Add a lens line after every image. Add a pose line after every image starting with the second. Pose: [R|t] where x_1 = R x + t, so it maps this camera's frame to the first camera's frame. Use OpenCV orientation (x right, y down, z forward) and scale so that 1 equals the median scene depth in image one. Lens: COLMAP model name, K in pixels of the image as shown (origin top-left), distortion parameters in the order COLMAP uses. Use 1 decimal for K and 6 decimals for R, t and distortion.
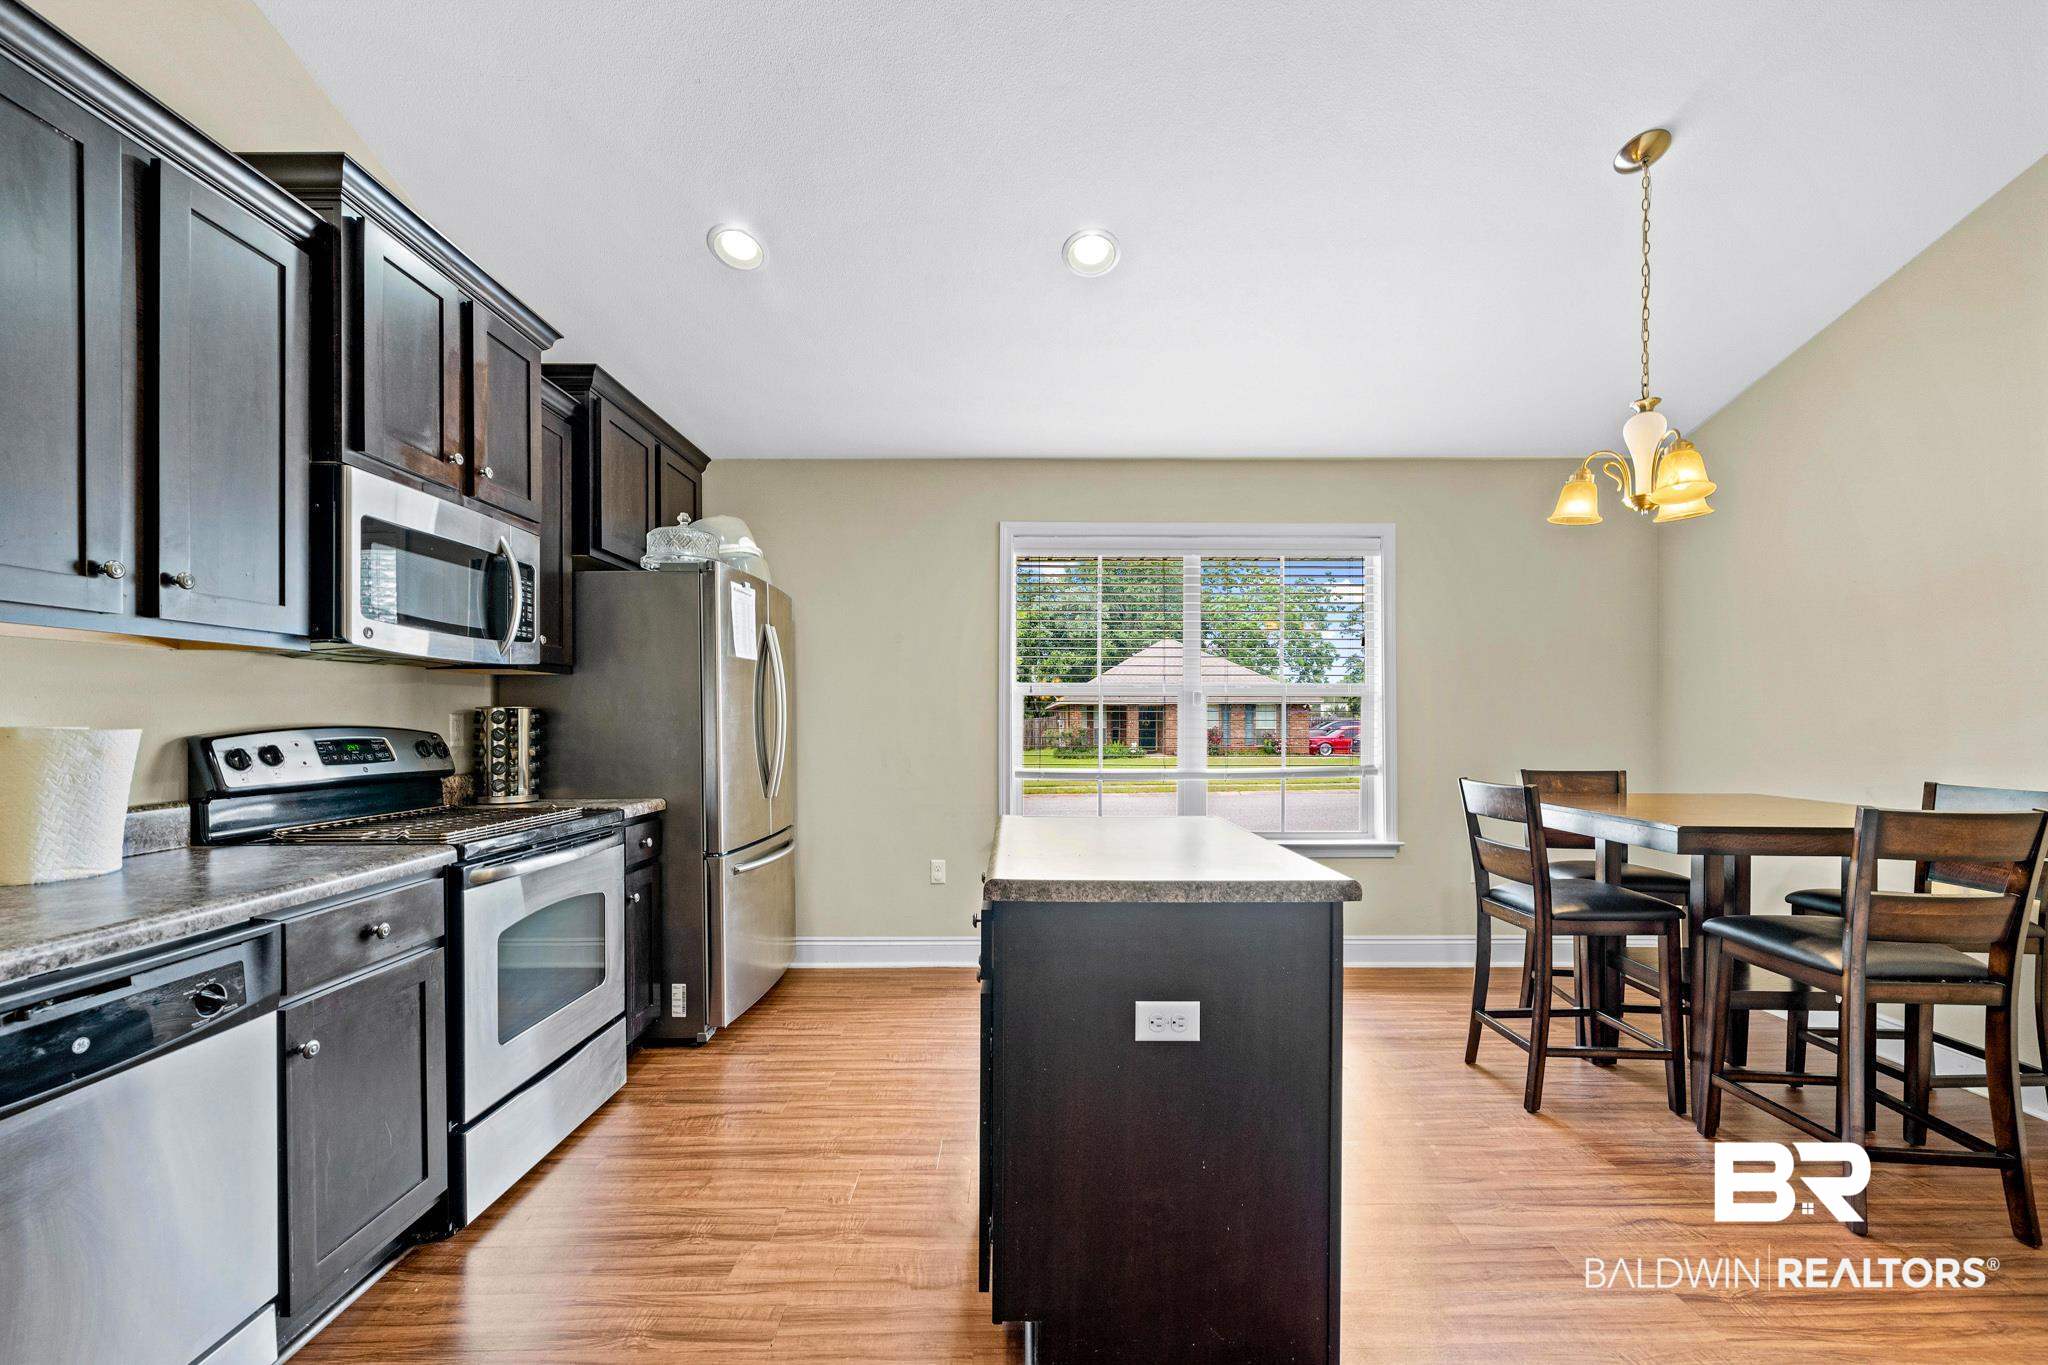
lens RADIAL K [[809.4, 0, 1030.6], [0, 809.4, 720.1], [0, 0, 1]] dist [-0.000242, -0.000188]
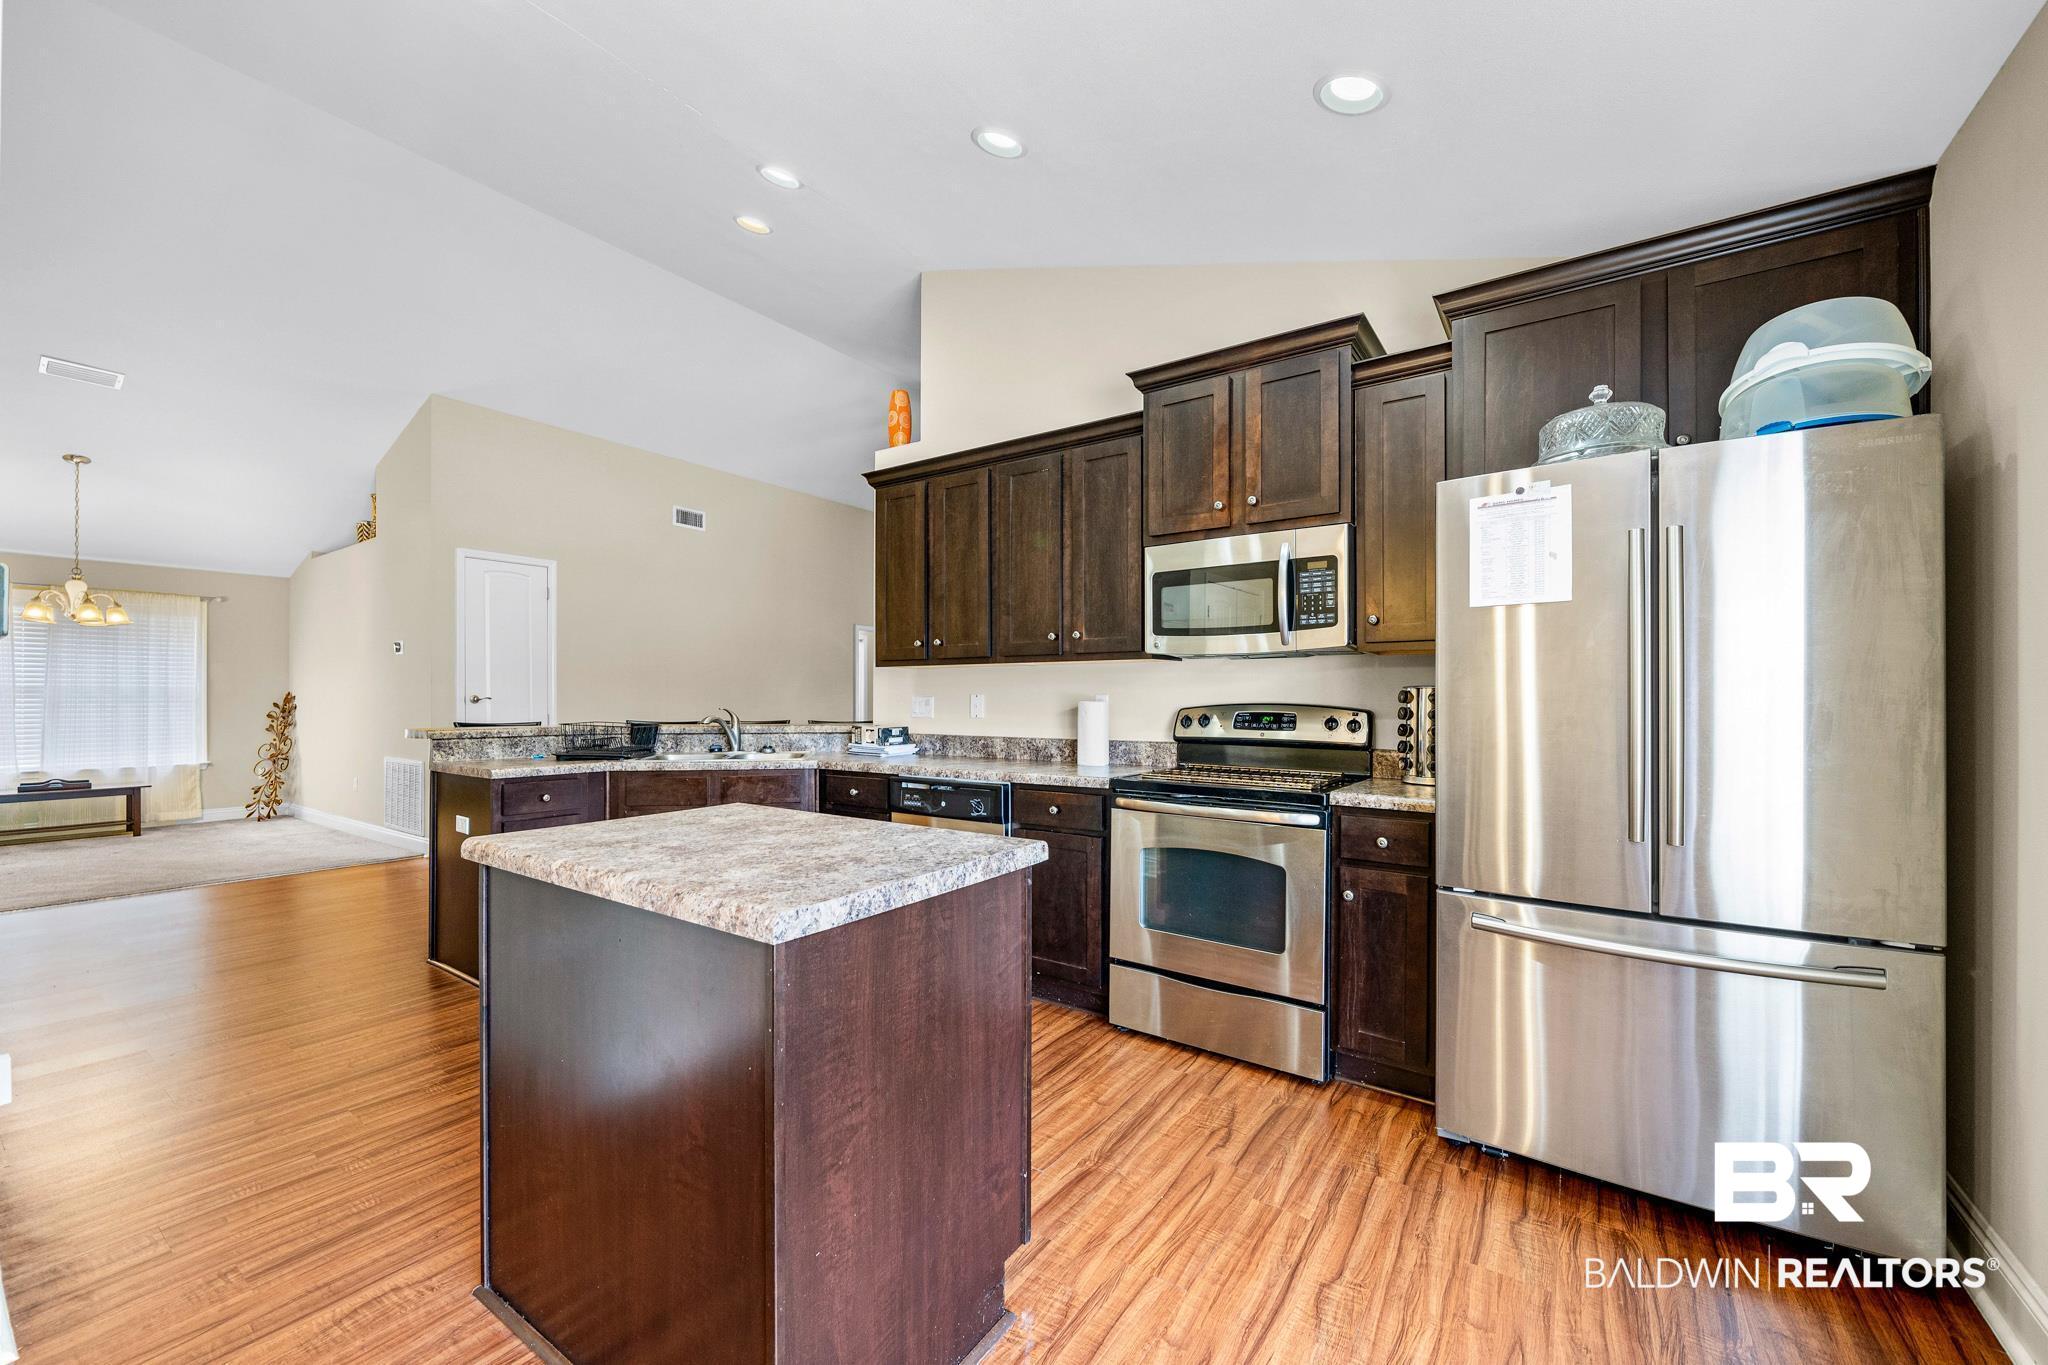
lens RADIAL K [[799.1, 0, 1020.5], [0, 799.1, 697.4], [0, 0, 1]] dist [-0.000966, -0.000037]
pose [[-0.582667, 0.001407, -0.812710, 0.527340], [0.000493, 0.999999, 0.001378, -0.005033], [0.812711, 0.000402, -0.582667, 1.411261]]
